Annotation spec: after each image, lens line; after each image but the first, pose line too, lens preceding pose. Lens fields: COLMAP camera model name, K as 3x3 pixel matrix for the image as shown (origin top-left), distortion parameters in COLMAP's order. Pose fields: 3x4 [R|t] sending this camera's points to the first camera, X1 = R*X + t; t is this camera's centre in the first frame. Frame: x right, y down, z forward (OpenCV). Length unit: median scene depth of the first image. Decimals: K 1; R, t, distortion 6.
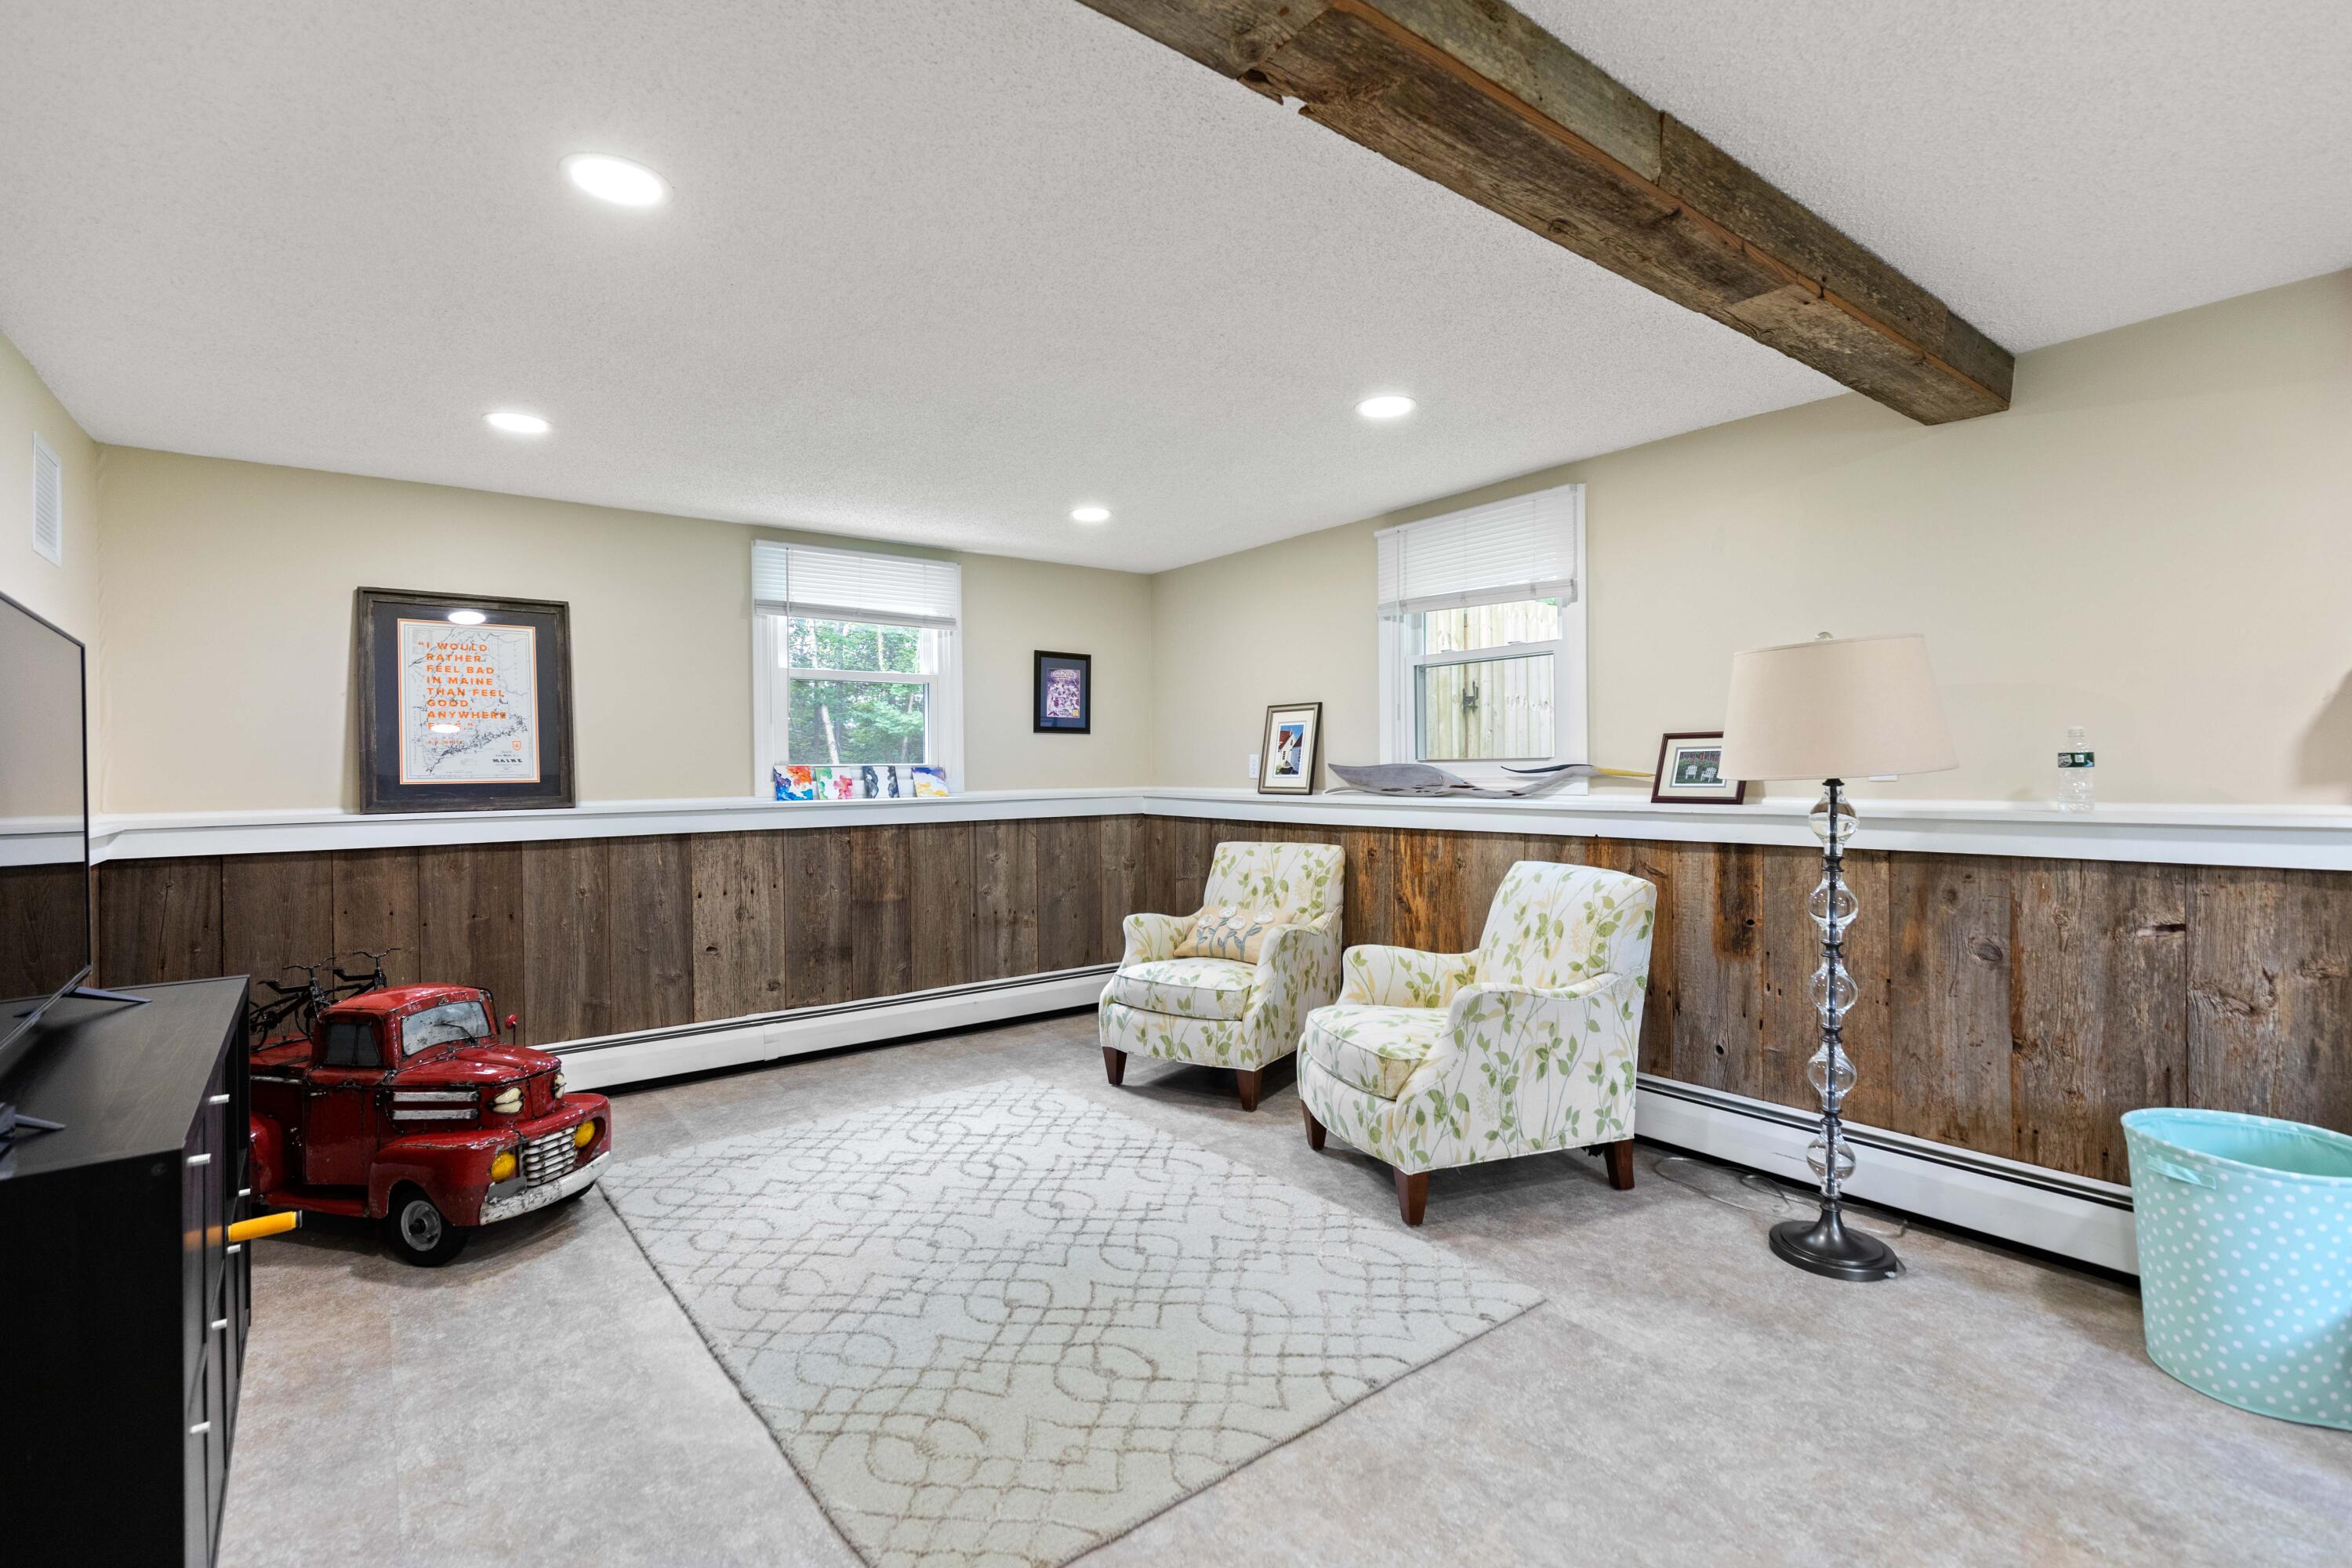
lens RADIAL K [[1075.5, 0, 1173.6], [0, 1075.5, 779.5], [0, 0, 1]] dist [-0.002977, -0.000213]
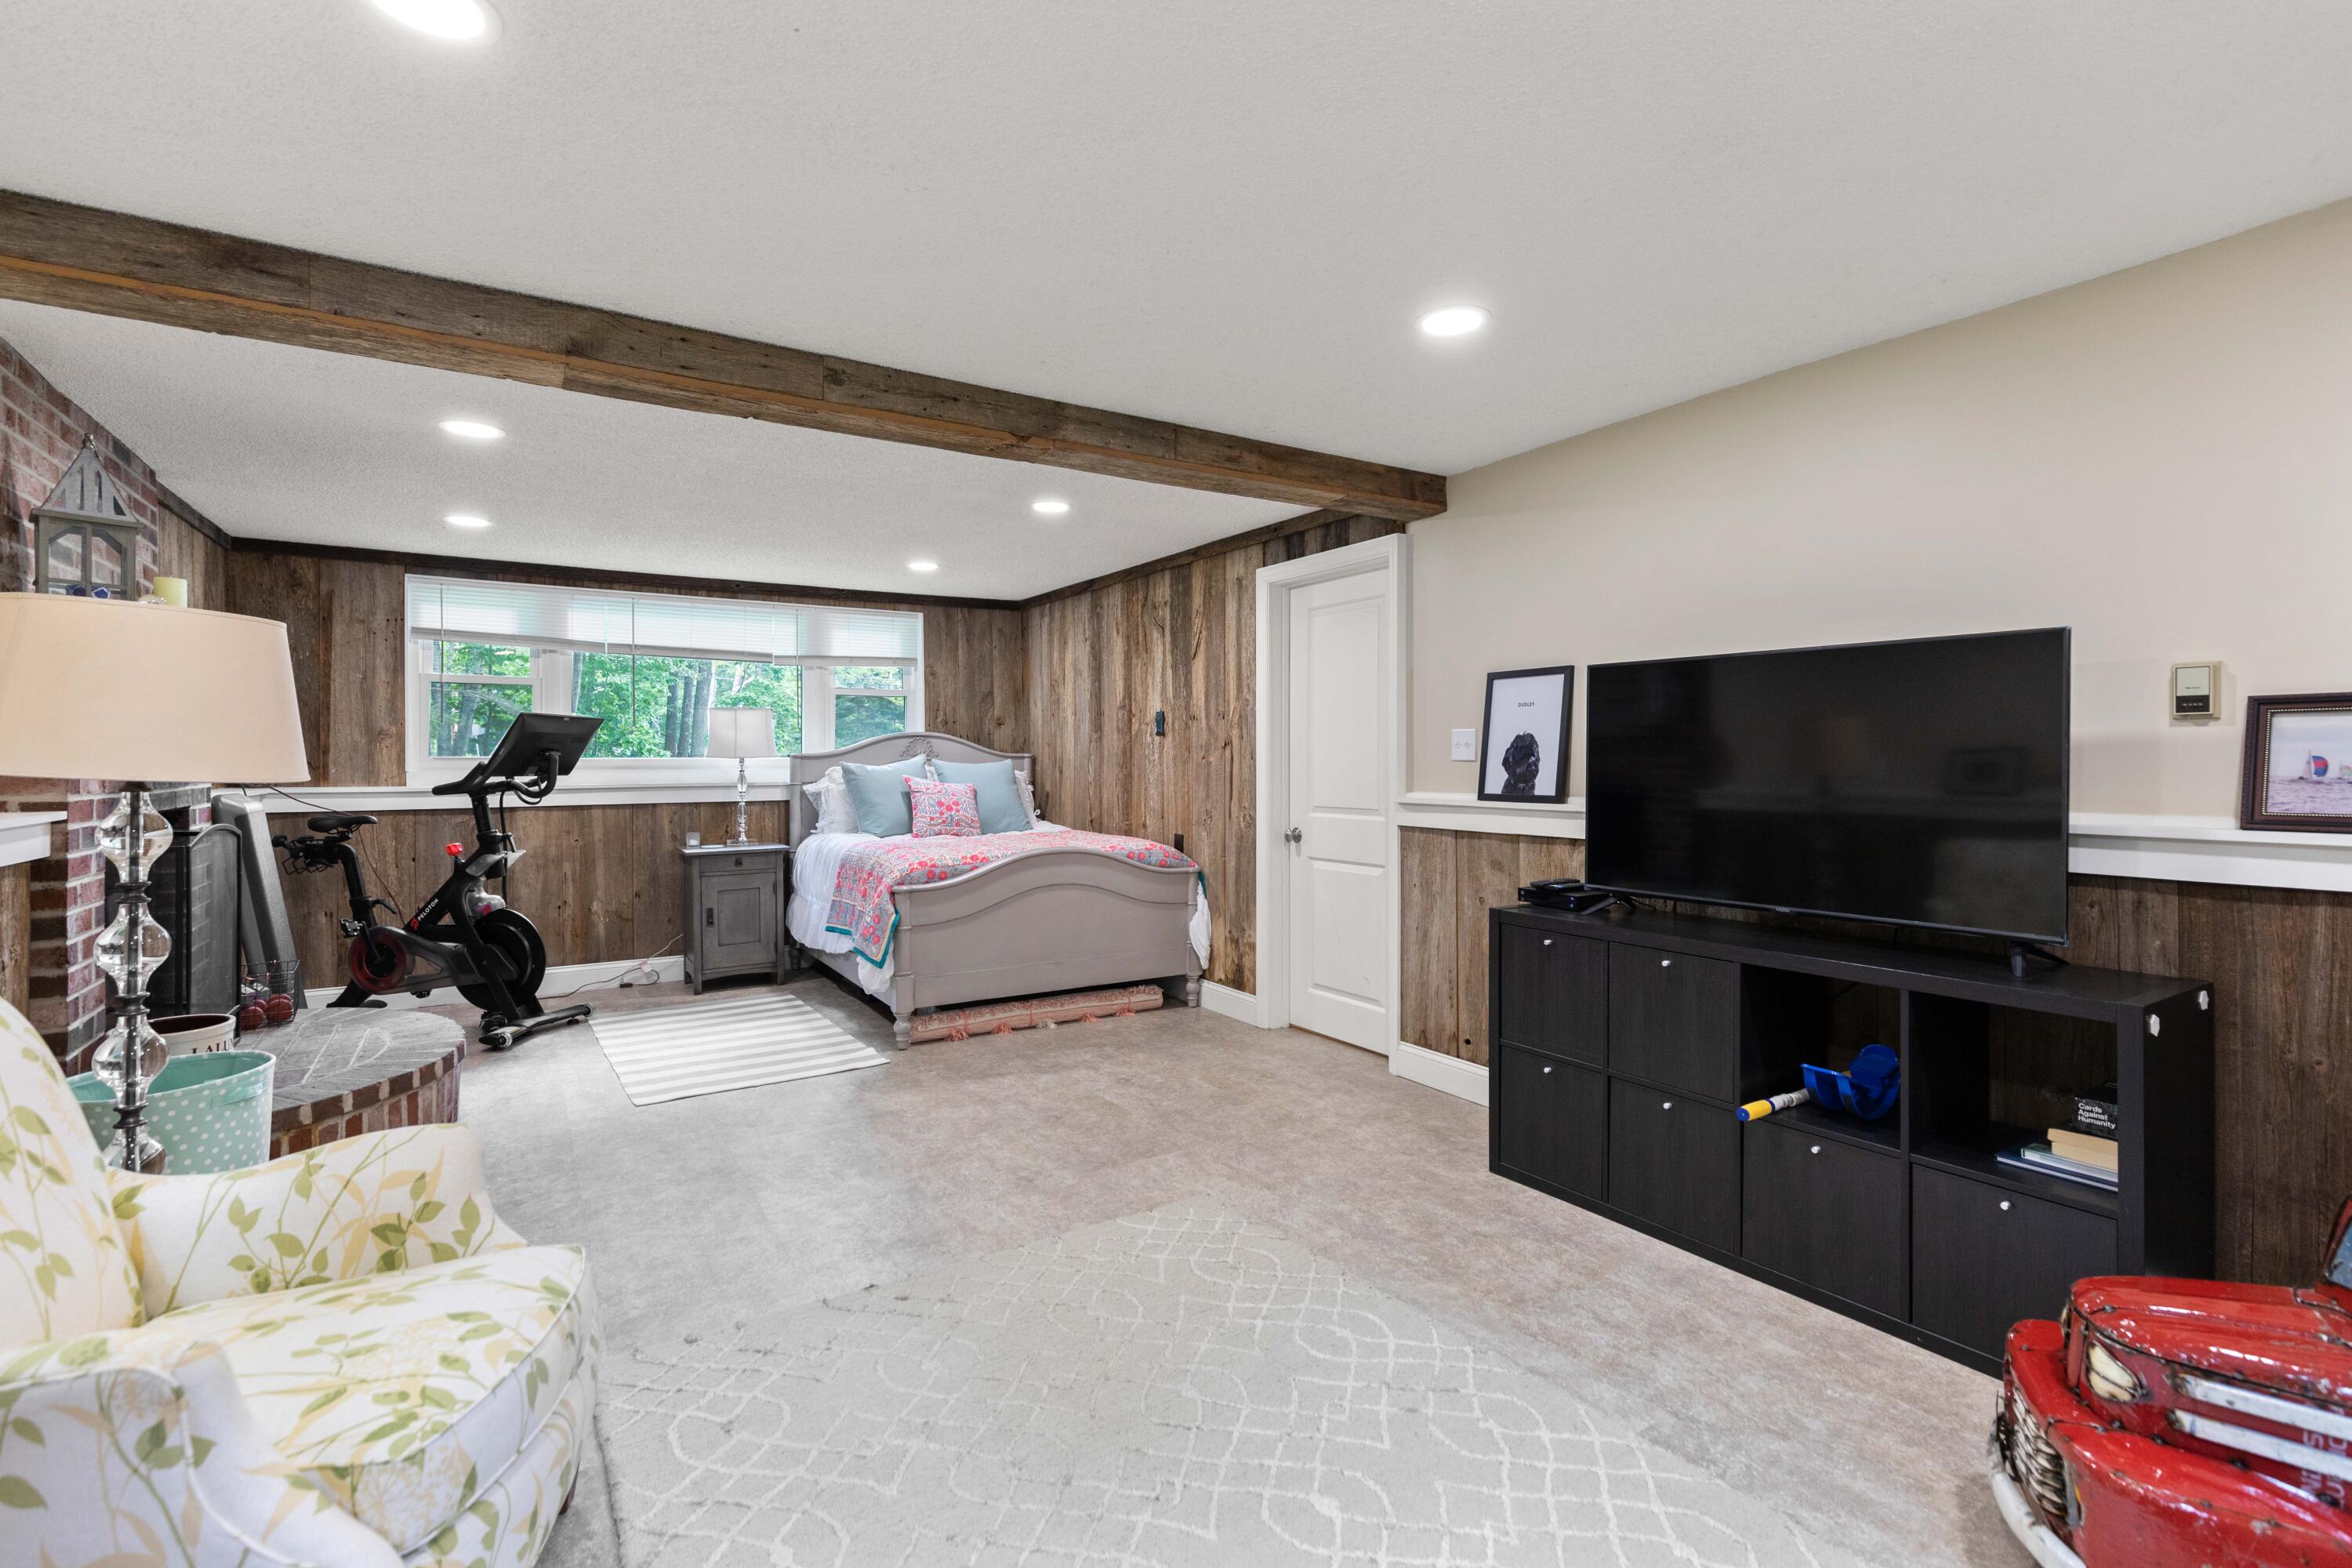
lens RADIAL K [[1075.5, 0, 1177.6], [0, 1075.5, 774.6], [0, 0, 1]] dist [-0.002977, -0.000213]
pose [[-0.995187, 0.013566, 0.097055, -0.278284], [0.014462, 0.999859, 0.008532, -0.009049], [-0.096925, 0.009894, -0.995242, 2.250990]]
